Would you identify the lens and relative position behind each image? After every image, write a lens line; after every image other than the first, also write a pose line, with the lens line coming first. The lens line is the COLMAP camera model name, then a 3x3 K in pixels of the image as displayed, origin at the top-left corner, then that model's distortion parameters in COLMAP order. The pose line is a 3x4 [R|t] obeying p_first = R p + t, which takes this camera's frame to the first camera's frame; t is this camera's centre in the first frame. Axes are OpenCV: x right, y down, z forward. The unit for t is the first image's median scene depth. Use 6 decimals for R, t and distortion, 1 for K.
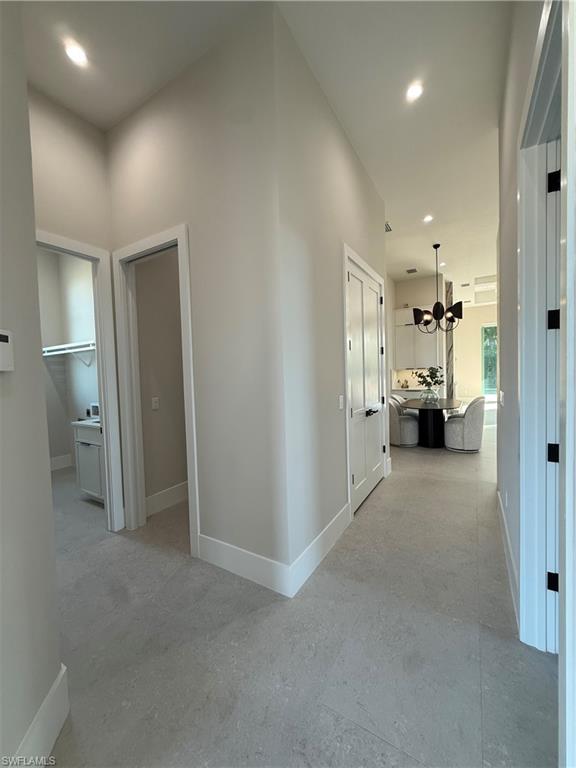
lens RADIAL K [[303.6, 0, 287.1], [0, 303.6, 382.3], [0, 0, 1]] dist [0.001628, -0.000165]
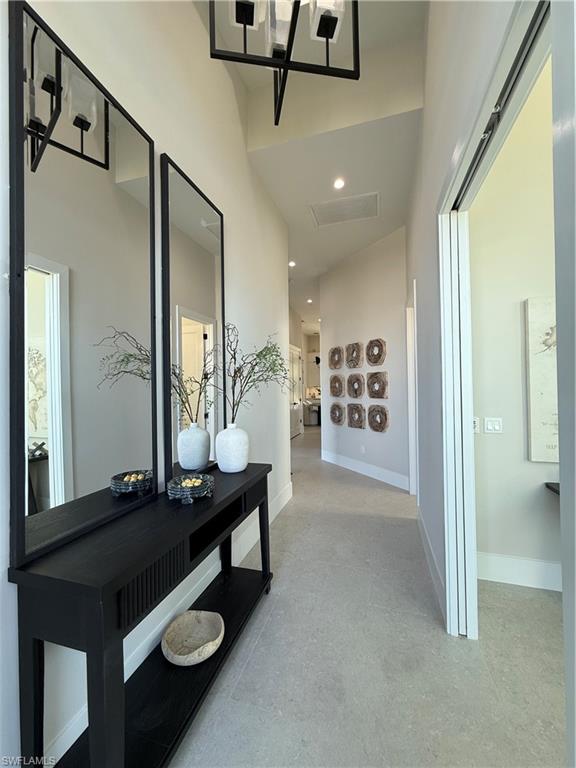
lens RADIAL K [[303.6, 0, 288.8], [0, 303.6, 383.5], [0, 0, 1]] dist [0.001628, -0.000165]
pose [[0.966828, 0.019986, 0.254646, -0.200645], [-0.007550, 0.998735, -0.049721, 0.025849], [-0.255318, 0.046149, 0.965755, -0.675590]]
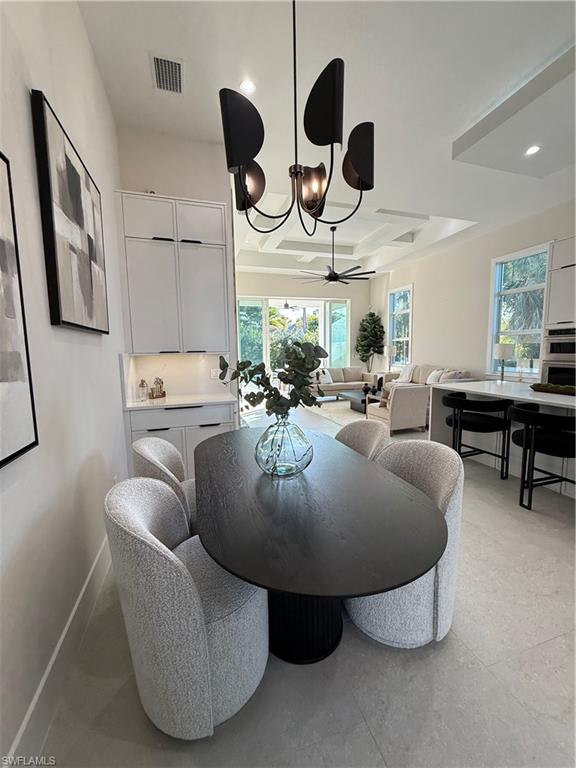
lens RADIAL K [[303.6, 0, 285.2], [0, 303.6, 381.3], [0, 0, 1]] dist [0.001628, -0.000165]
pose [[0.661653, -0.059865, 0.747416, 0.198957], [0.028399, 0.998093, 0.054803, -0.022822], [-0.749272, -0.015035, 0.662092, 0.610299]]
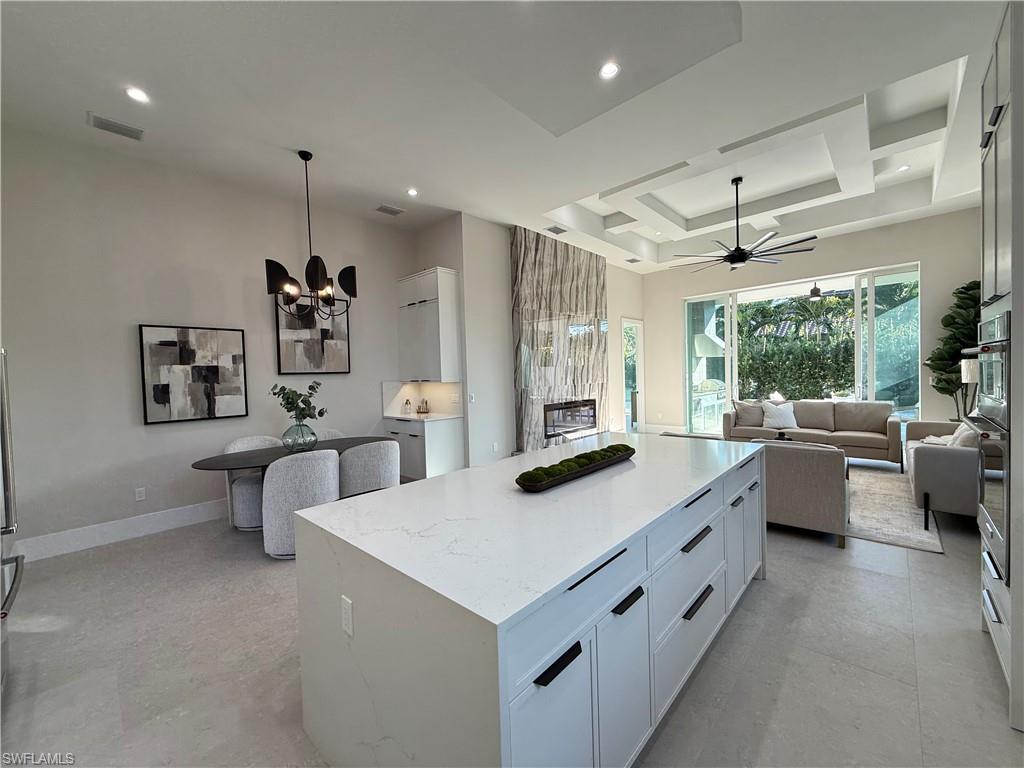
lens RADIAL K [[404.8, 0, 512.4], [0, 404.8, 386.4], [0, 0, 1]] dist [0.001628, -0.000165]
pose [[0.978417, 0.005055, -0.206578, 0.294353], [-0.006579, 0.999956, -0.006689, -0.023740], [0.206535, 0.007904, 0.978407, 0.552039]]
